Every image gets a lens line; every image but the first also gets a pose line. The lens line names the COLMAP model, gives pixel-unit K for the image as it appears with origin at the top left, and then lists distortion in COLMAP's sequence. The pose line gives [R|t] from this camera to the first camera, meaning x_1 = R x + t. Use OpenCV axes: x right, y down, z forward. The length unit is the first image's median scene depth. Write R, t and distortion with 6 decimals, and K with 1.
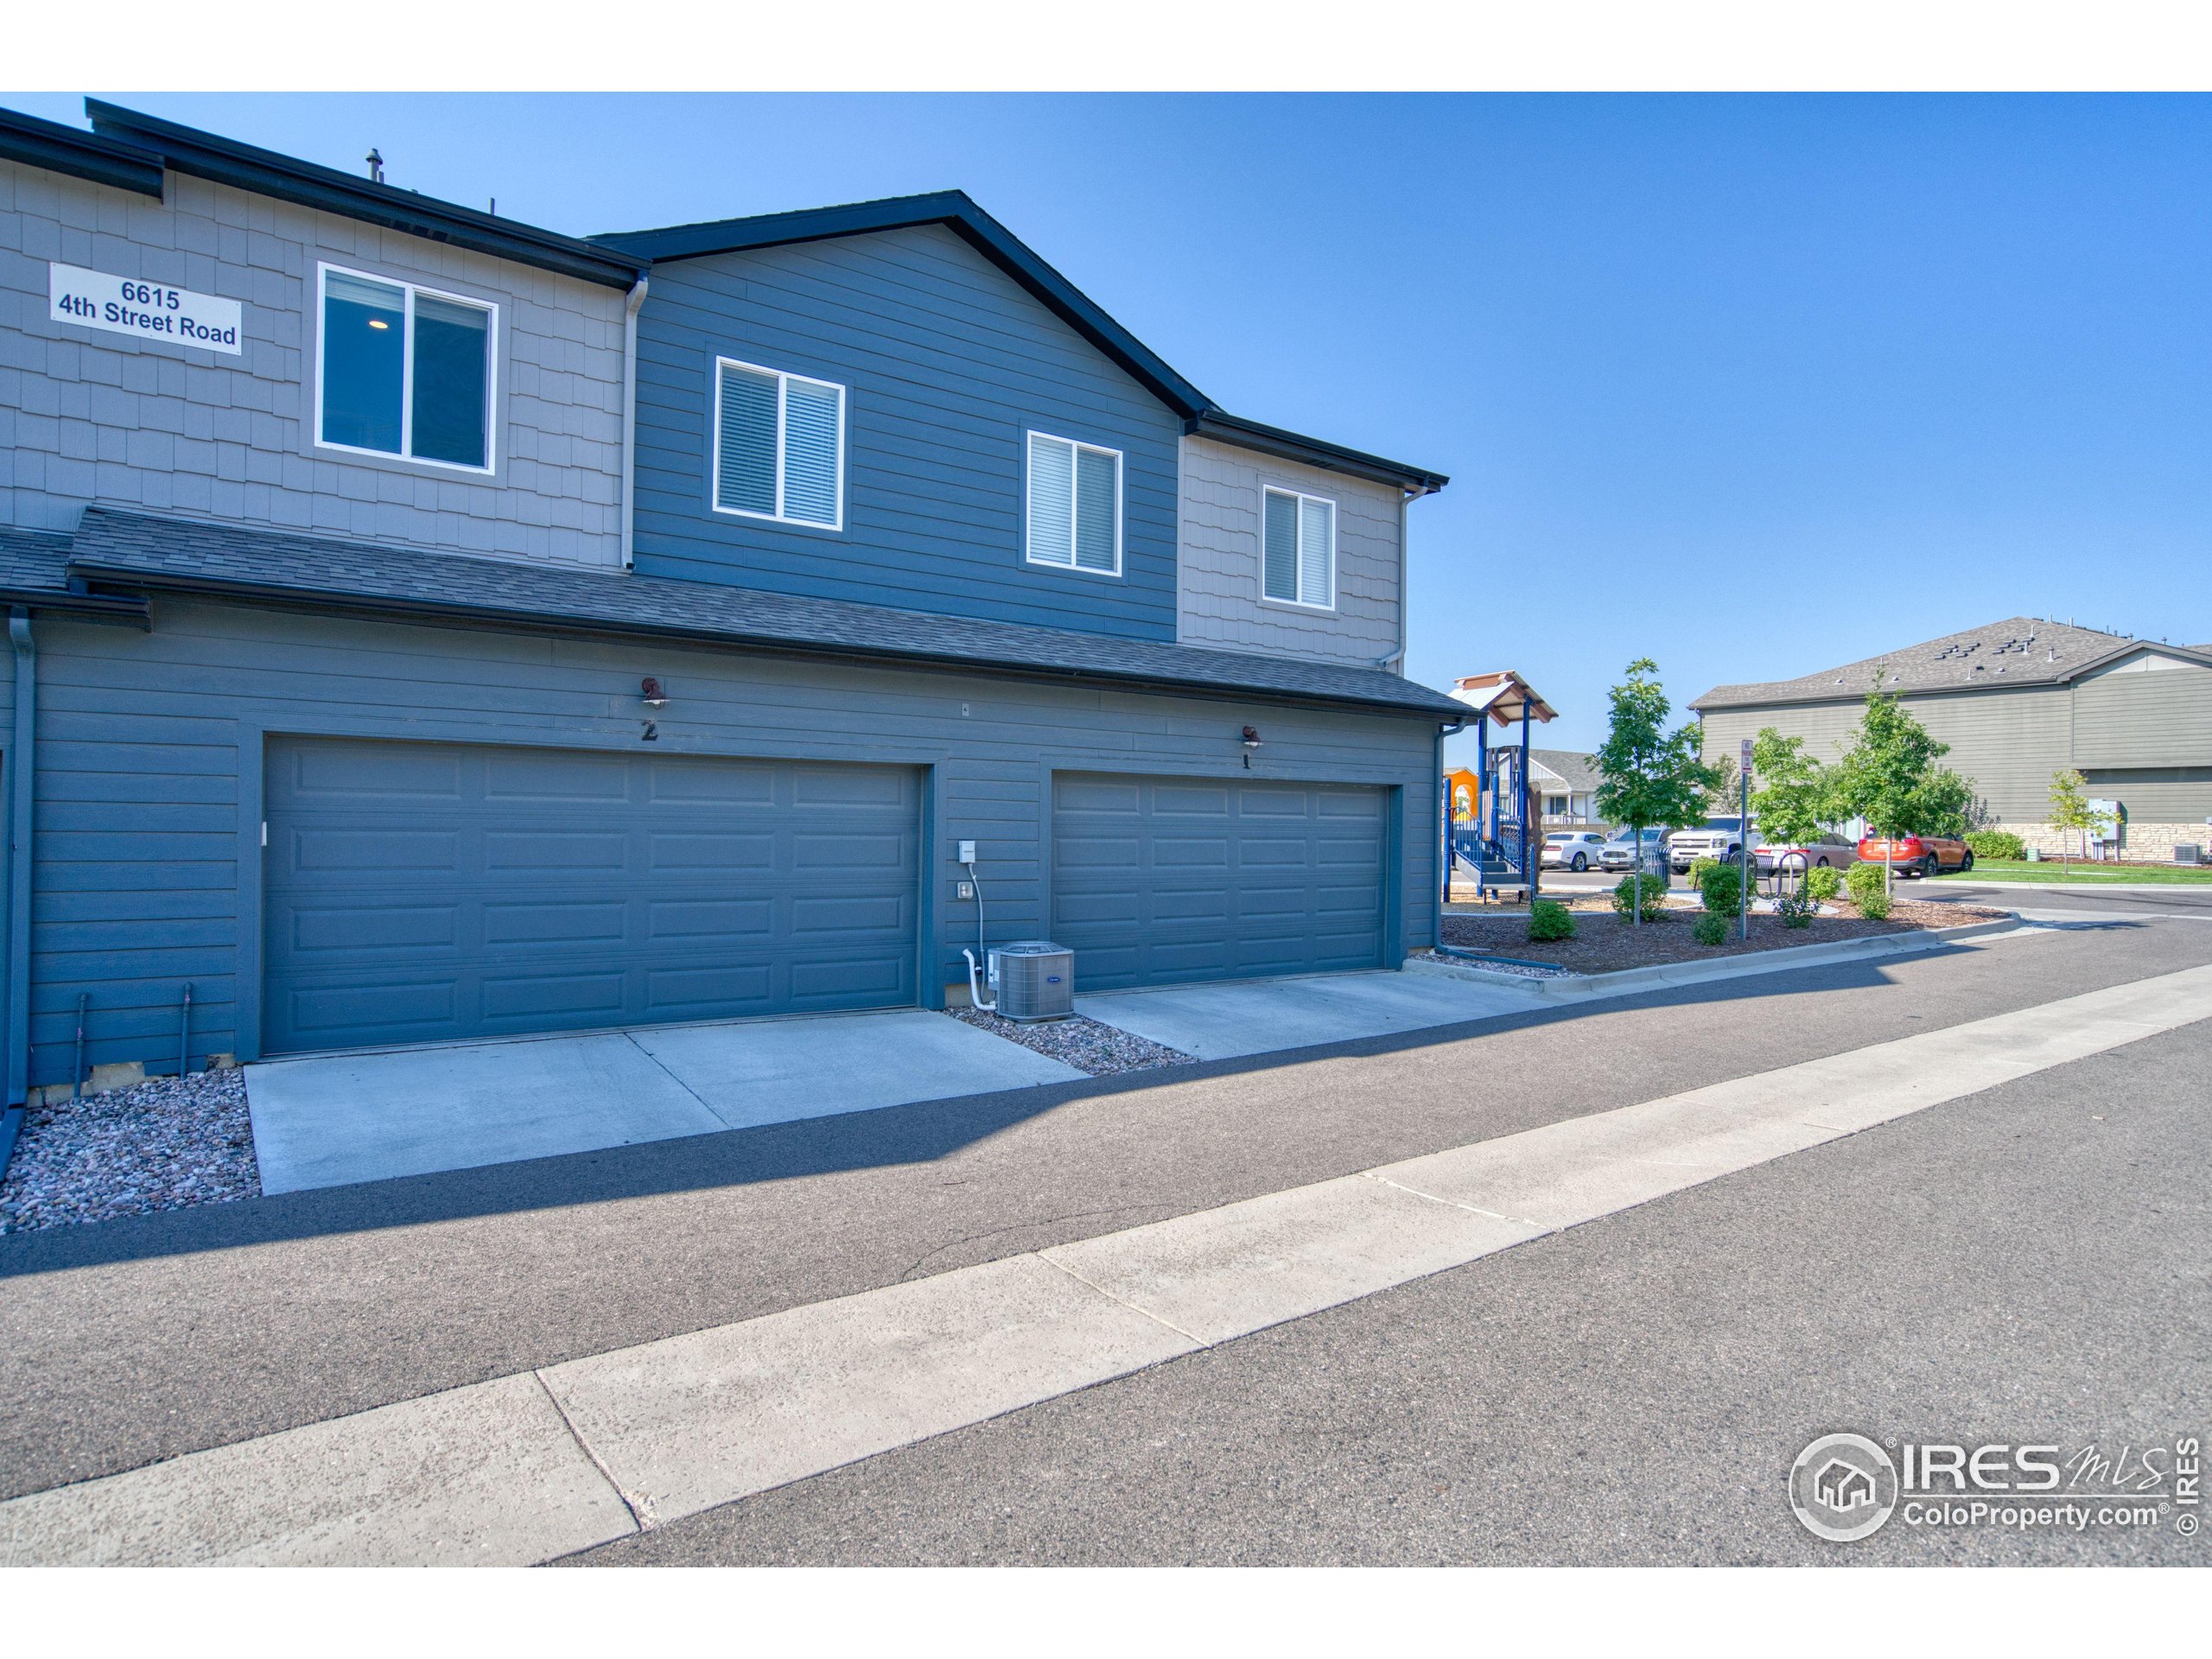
lens RADIAL K [[1221.8, 0, 1158.1], [0, 1221.8, 829.0], [0, 0, 1]] dist [-0.037809, 0.025631]
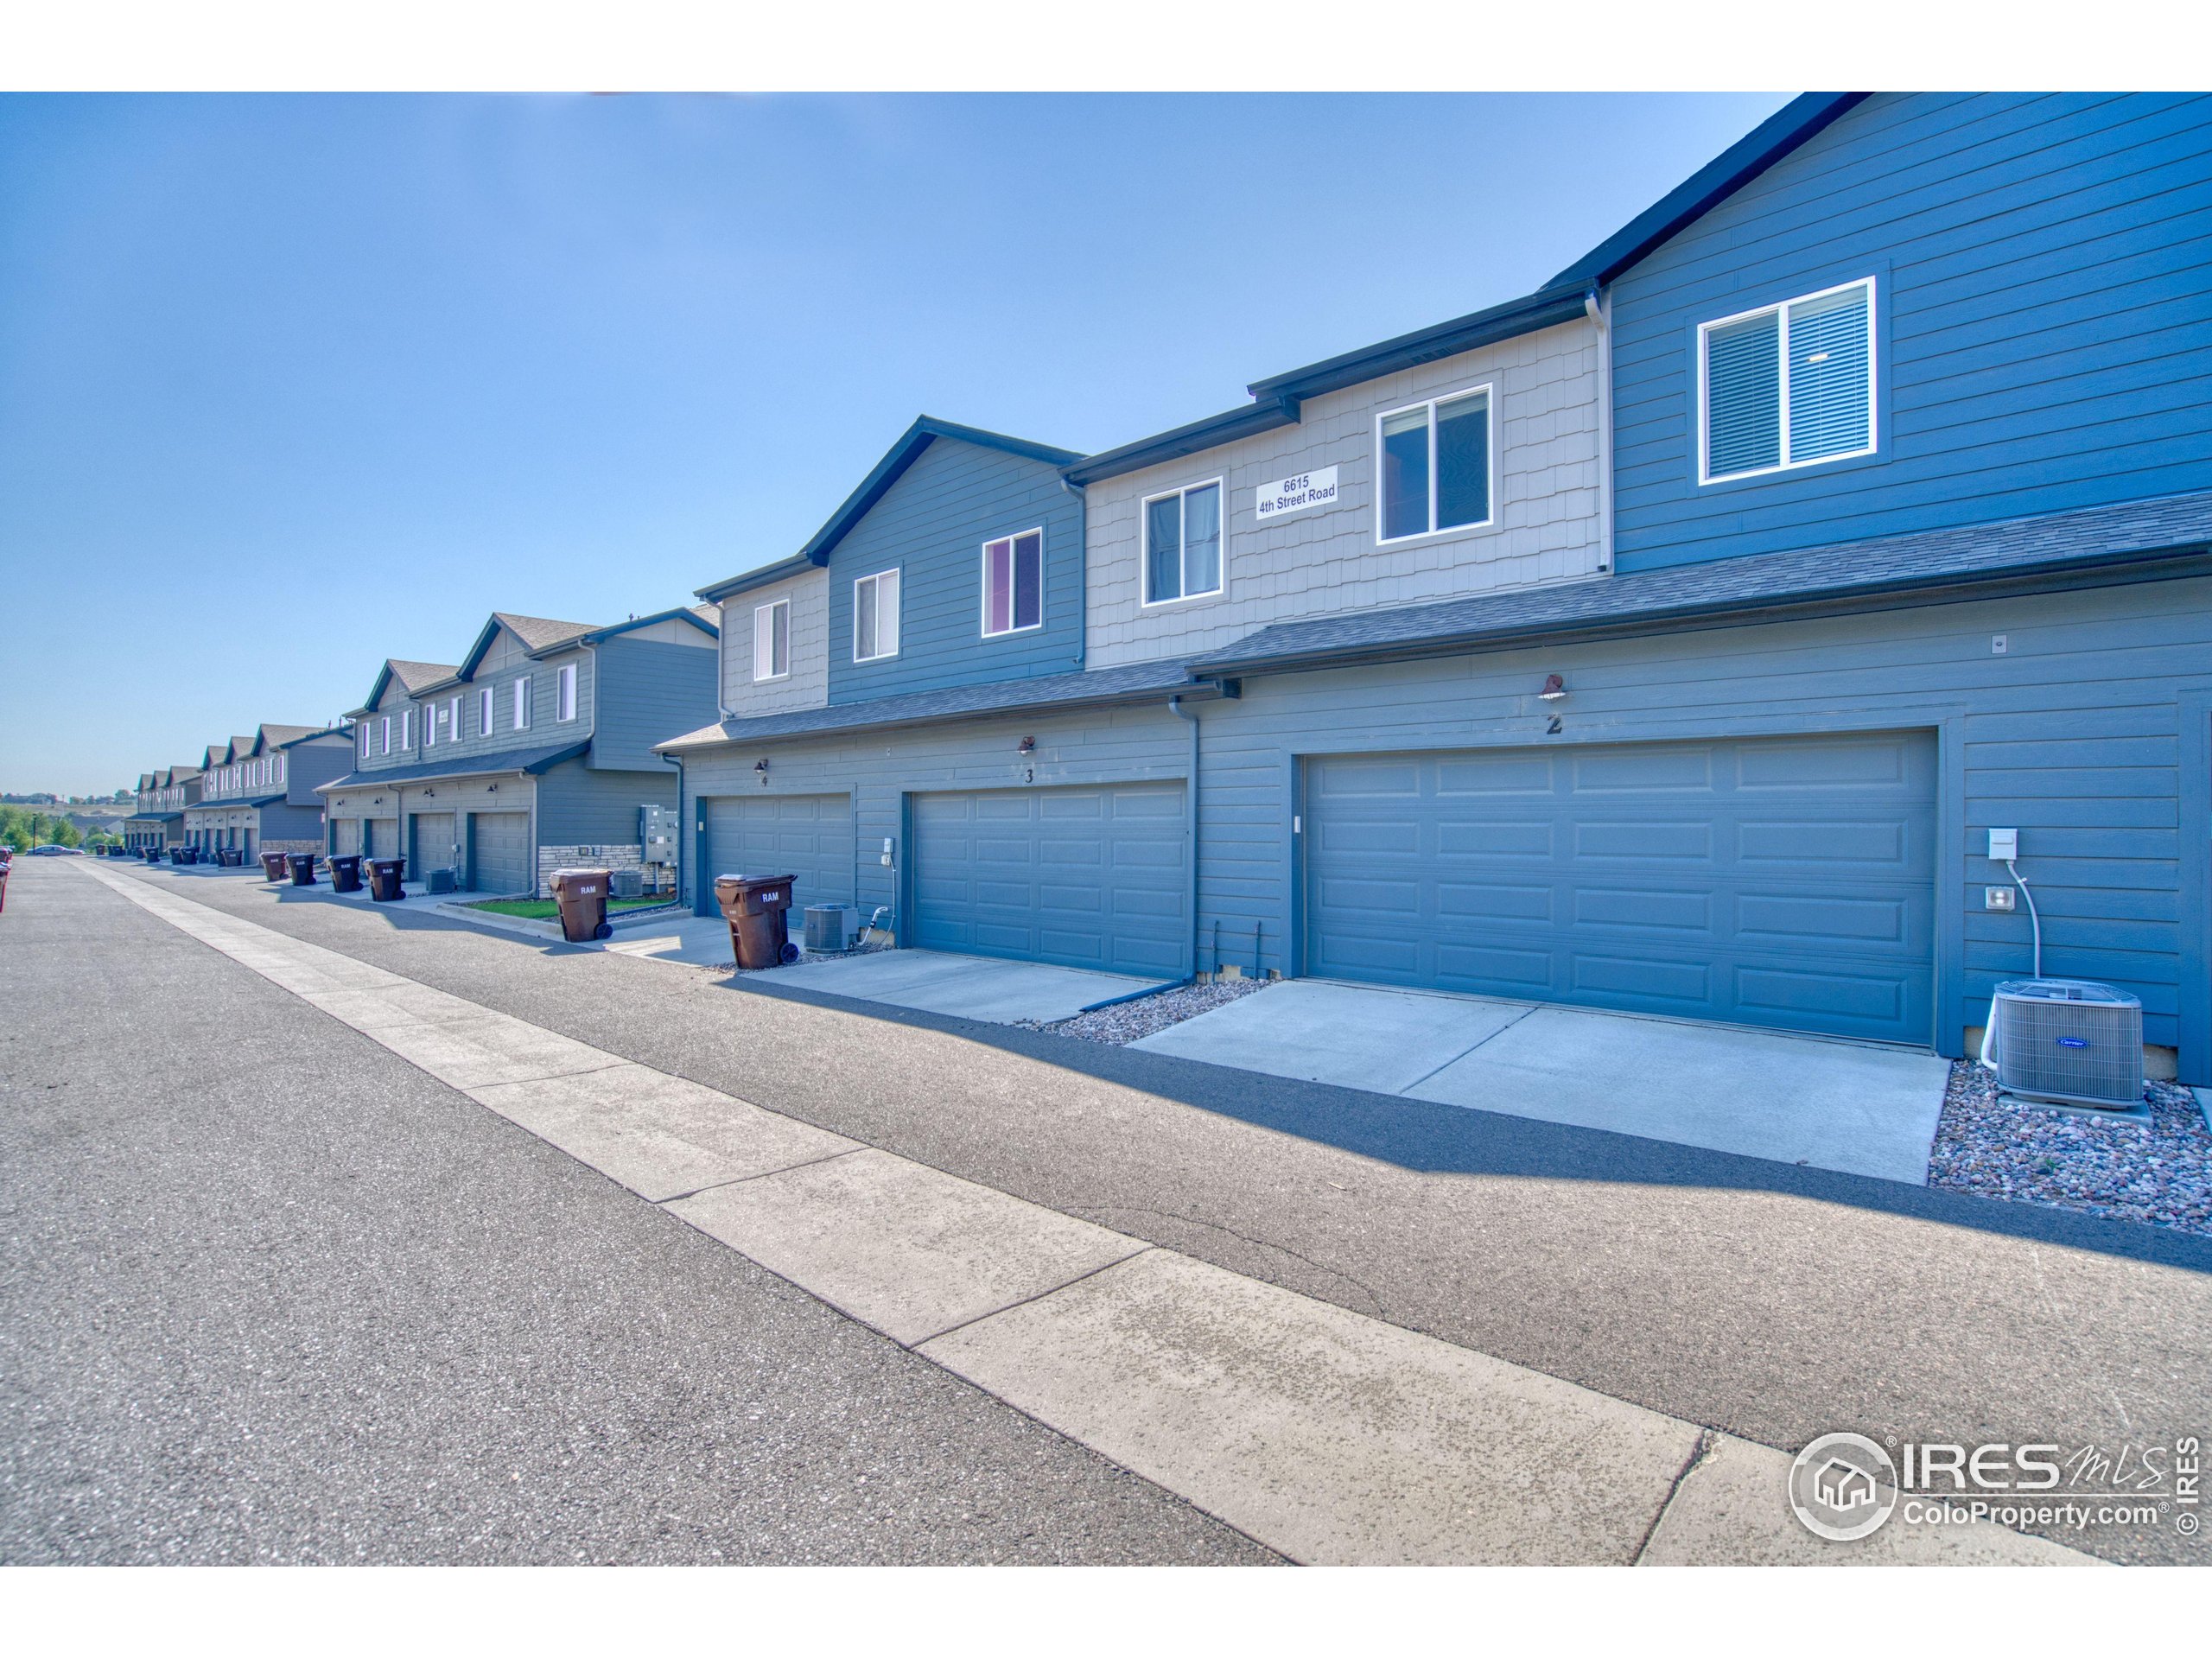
lens RADIAL K [[1034.3, 0, 1111.2], [0, 1034.3, 820.4], [0, 0, 1]] dist [-0.046089, 0.014069]
pose [[0.185058, -0.015471, -0.982606, 0.386232], [0.002248, 0.999880, -0.015320, 0.015327], [0.982725, 0.000626, 0.185070, 0.460324]]
